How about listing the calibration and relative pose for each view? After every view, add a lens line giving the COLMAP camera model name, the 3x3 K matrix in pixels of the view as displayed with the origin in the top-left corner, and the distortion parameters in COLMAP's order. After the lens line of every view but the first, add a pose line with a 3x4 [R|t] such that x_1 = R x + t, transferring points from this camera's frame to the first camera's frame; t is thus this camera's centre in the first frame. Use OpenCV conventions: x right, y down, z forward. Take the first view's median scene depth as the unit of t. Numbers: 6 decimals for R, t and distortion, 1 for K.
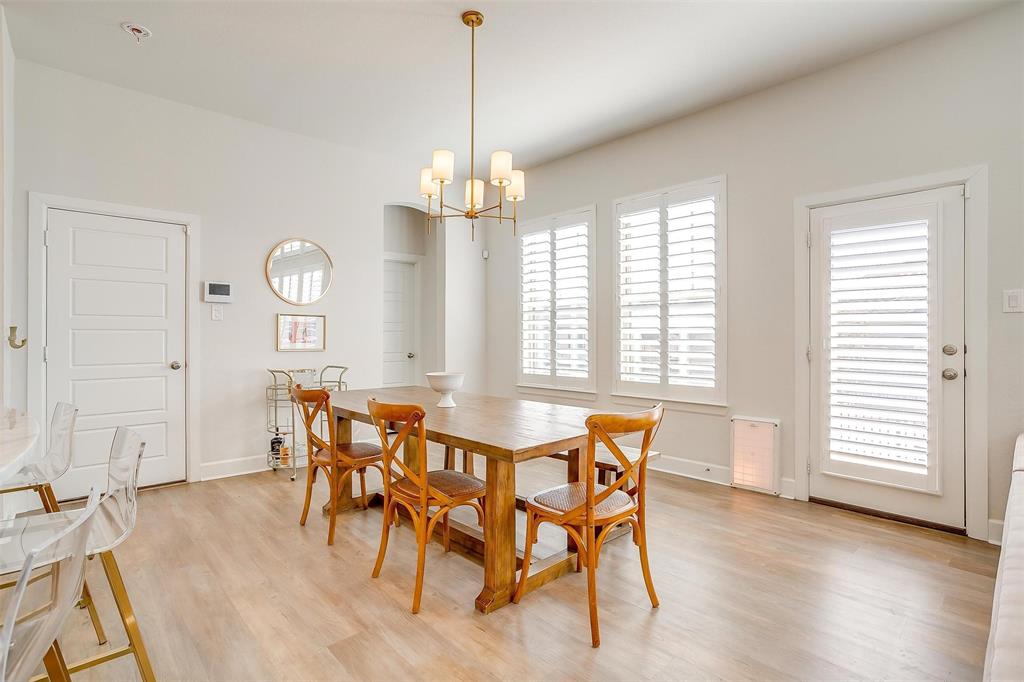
lens RADIAL K [[500.2, 0, 509.5], [0, 500.2, 332.5], [0, 0, 1]] dist [-0.055014, 0.027026]
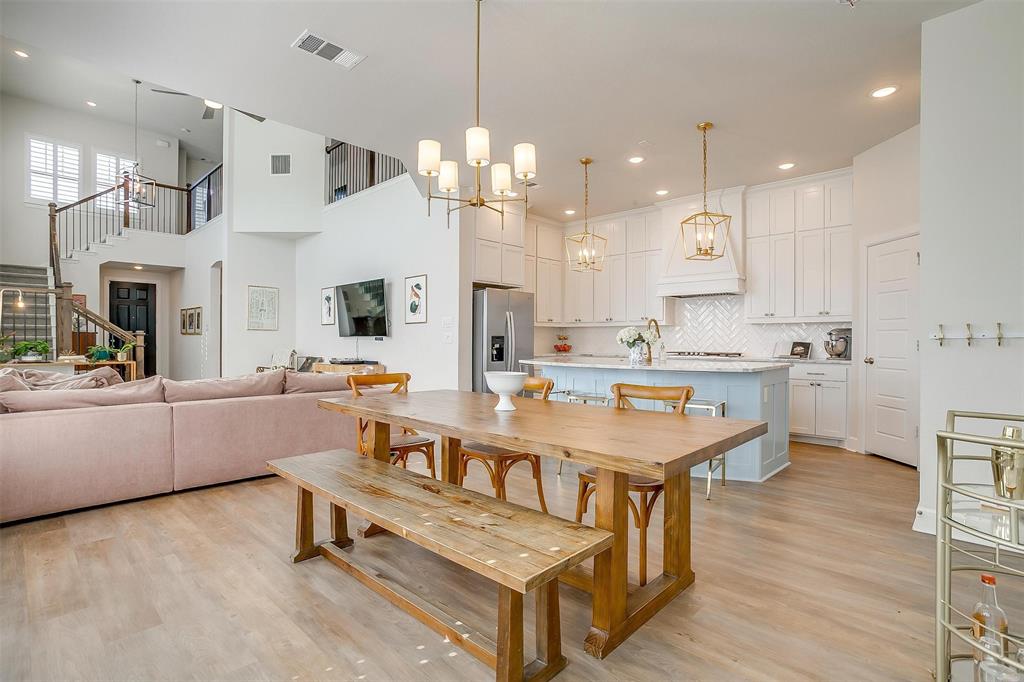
lens RADIAL K [[500.2, 0, 507.7], [0, 500.2, 341.9], [0, 0, 1]] dist [-0.055014, 0.027026]
pose [[-0.999061, -0.001578, -0.043306, -0.093942], [-0.001467, 0.999996, -0.002594, 0.027049], [0.043309, -0.002528, -0.999059, 1.877331]]
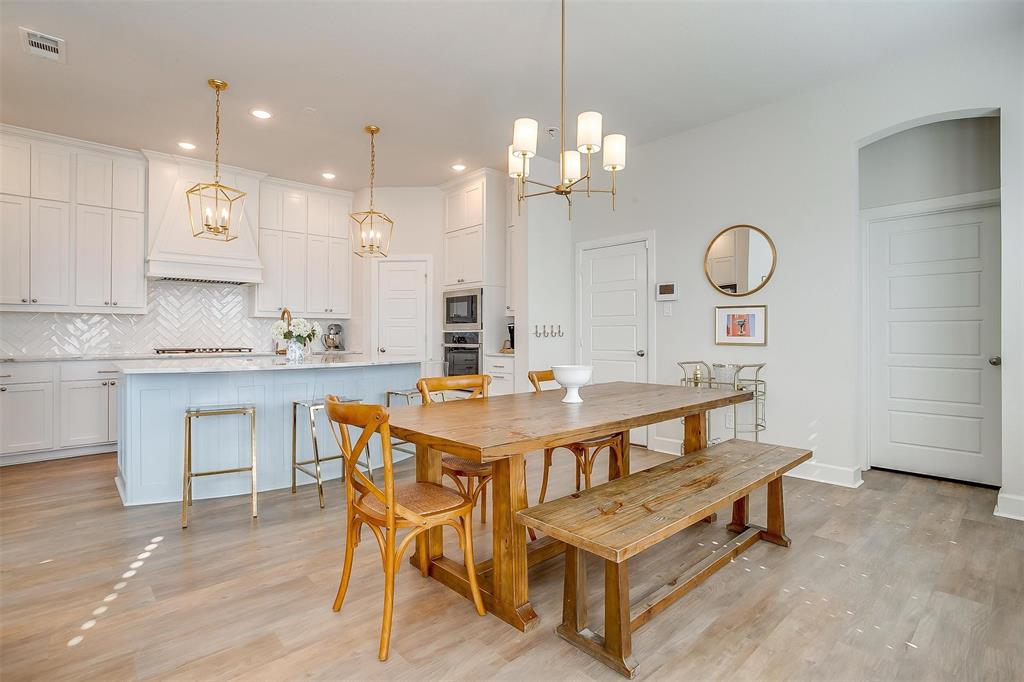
lens RADIAL K [[500.2, 0, 513.1], [0, 500.2, 333.4], [0, 0, 1]] dist [-0.055014, 0.027026]
pose [[-0.012289, -0.002434, -0.999922, 0.787188], [0.007032, 0.999972, -0.002521, 0.021669], [0.999900, -0.007062, -0.012271, 0.890872]]
